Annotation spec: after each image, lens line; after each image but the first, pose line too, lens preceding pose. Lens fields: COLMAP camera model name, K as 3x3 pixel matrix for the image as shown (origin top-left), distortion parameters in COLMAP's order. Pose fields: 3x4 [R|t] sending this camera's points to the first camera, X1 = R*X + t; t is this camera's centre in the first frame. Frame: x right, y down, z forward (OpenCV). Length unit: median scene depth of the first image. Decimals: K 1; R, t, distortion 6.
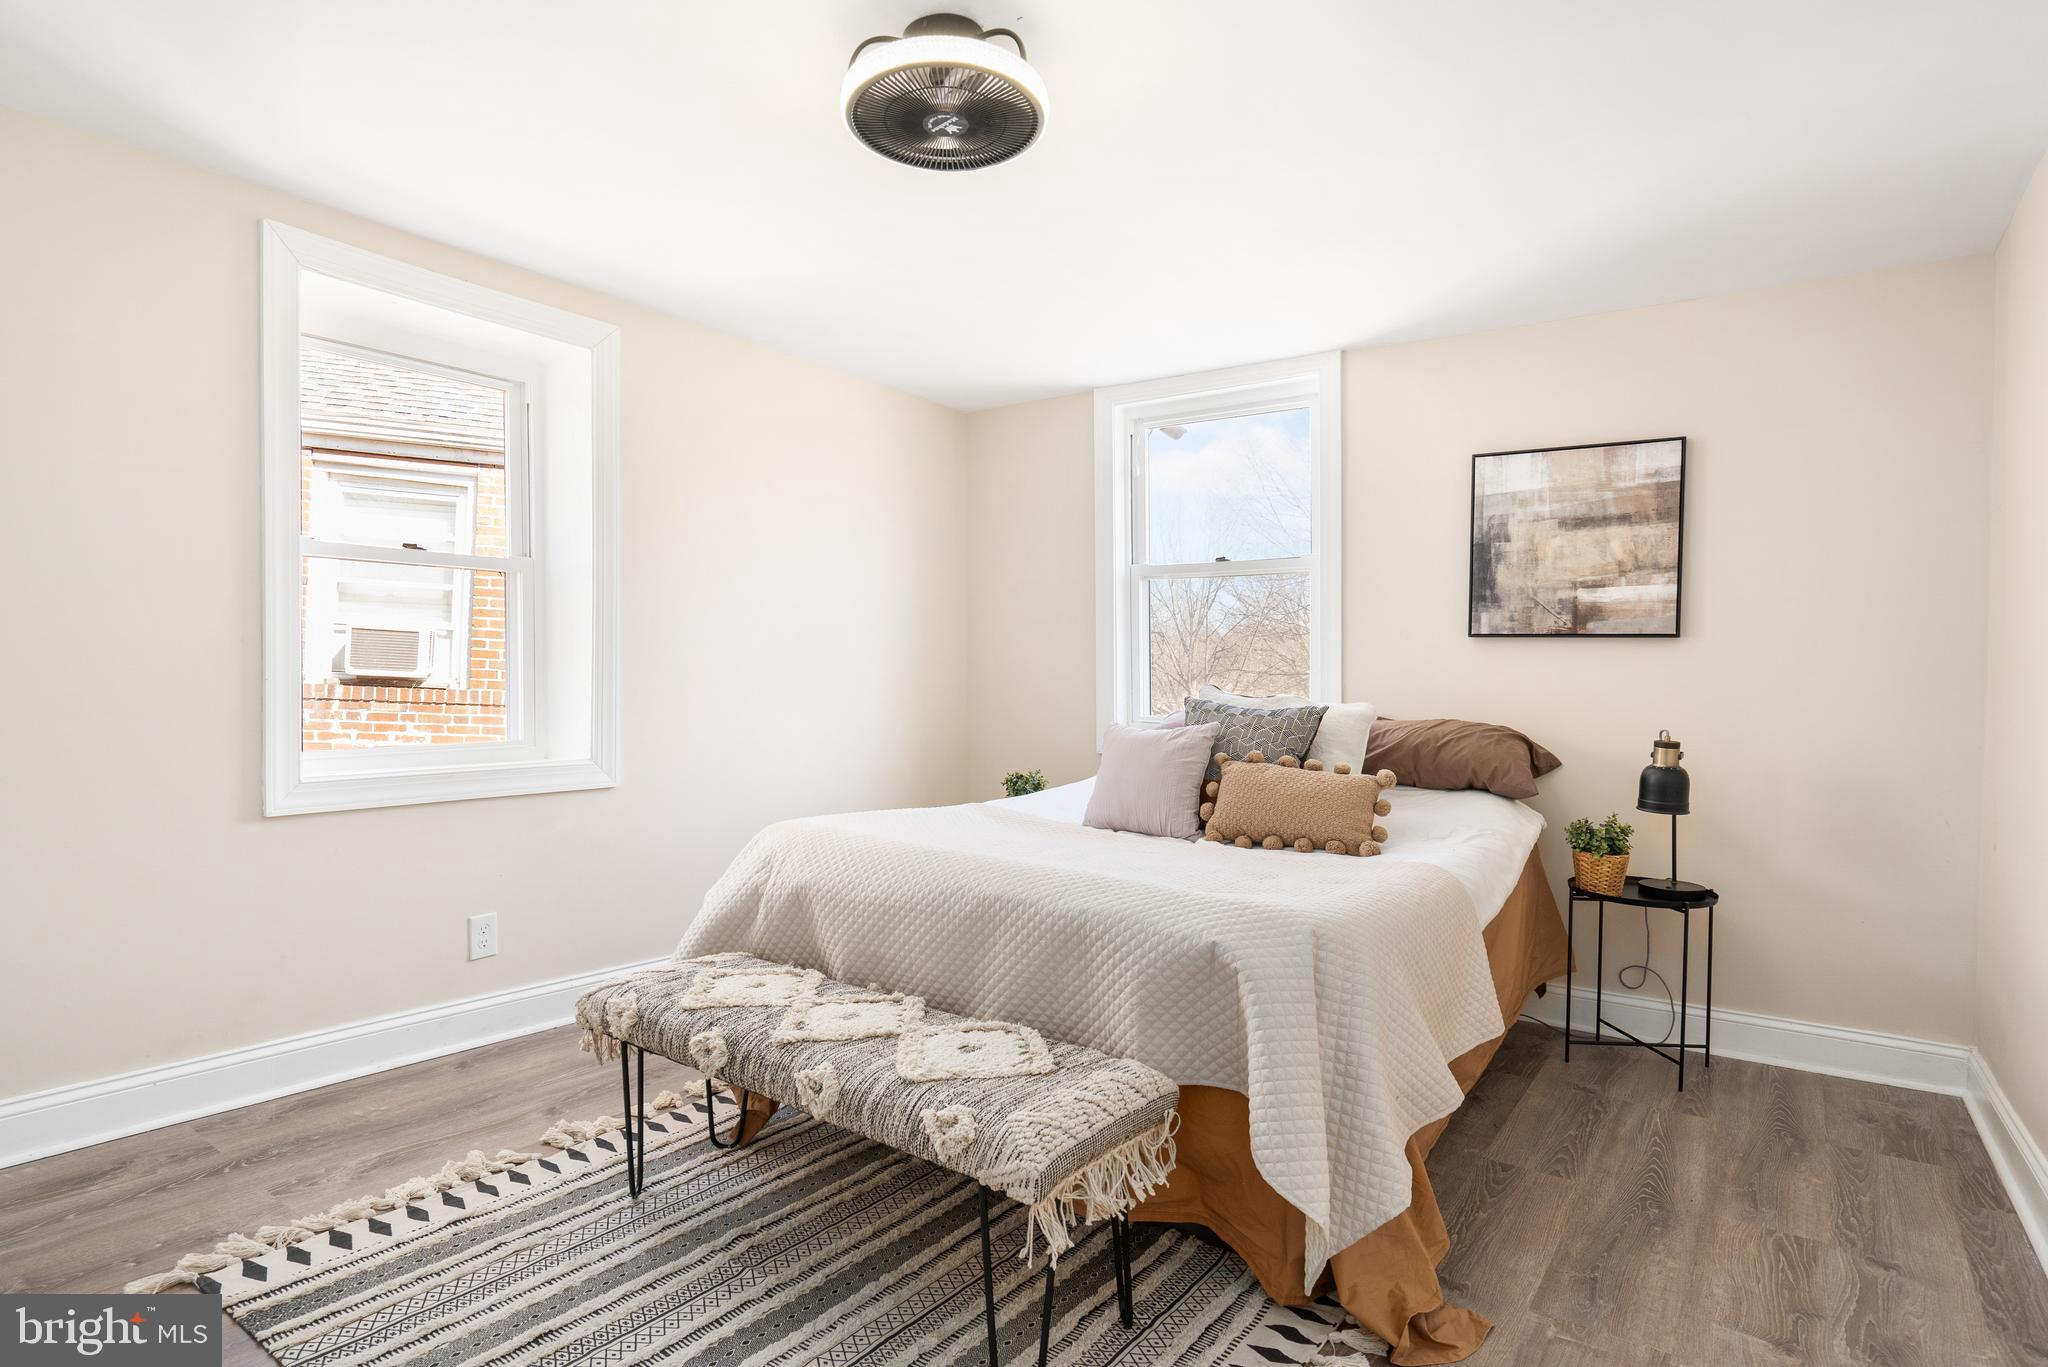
lens RADIAL K [[1058.3, 0, 1028.3], [0, 1058.3, 677.9], [0, 0, 1]] dist [0.002584, 0.001780]
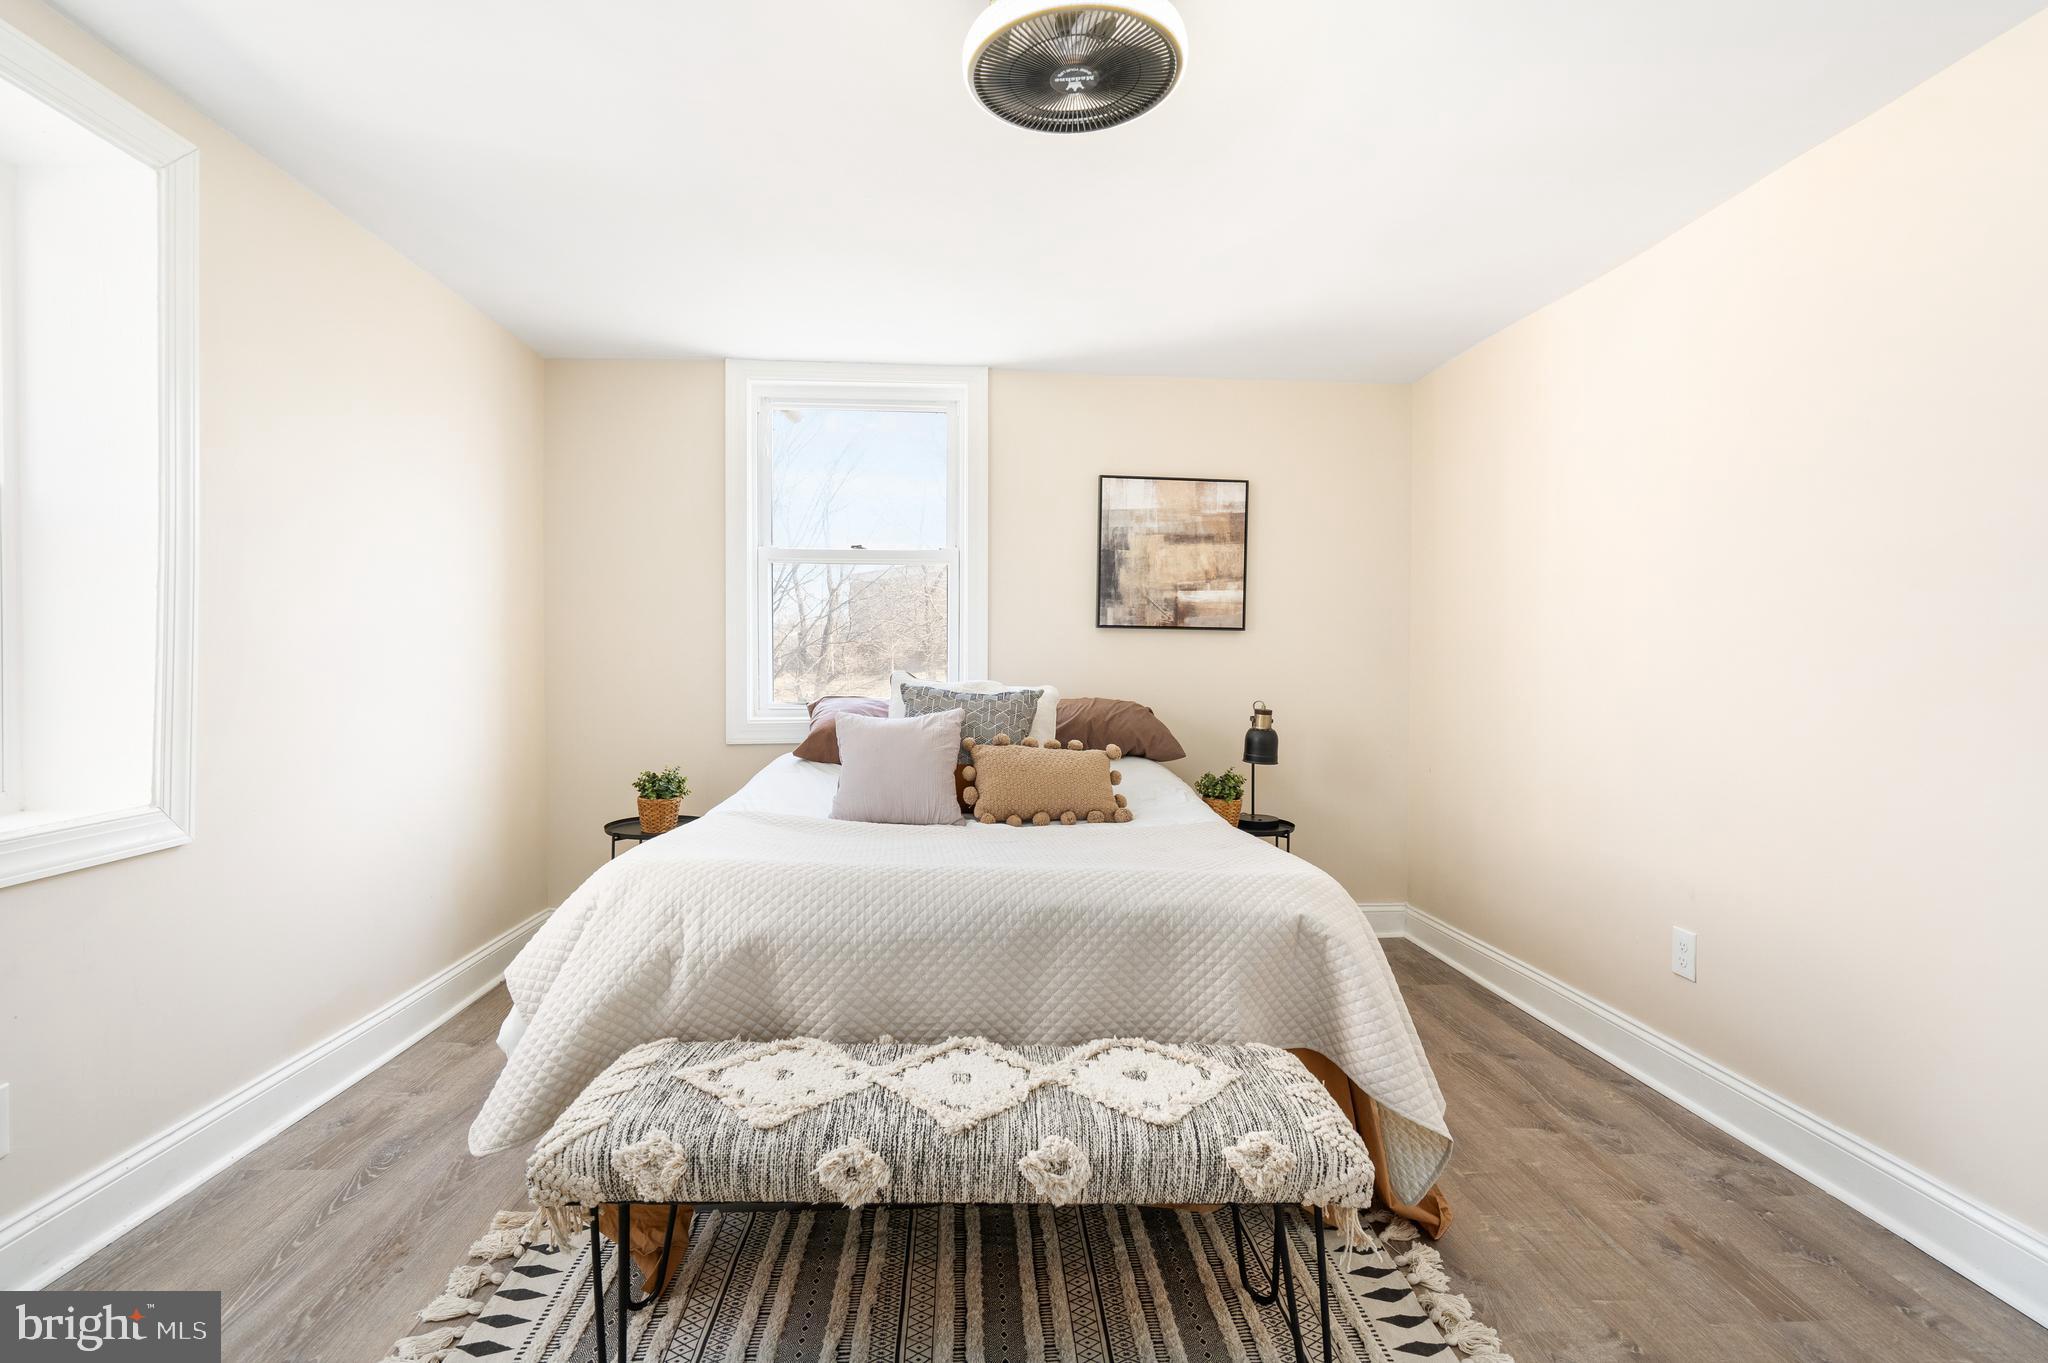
lens RADIAL K [[977.9, 0, 1022.8], [0, 977.9, 646.0], [0, 0, 1]] dist [0.002290, 0.000066]
pose [[0.787507, -0.000164, 0.616306, -0.360163], [0.006193, 0.999952, -0.007647, -0.011190], [-0.616275, 0.009839, 0.787470, 0.206180]]
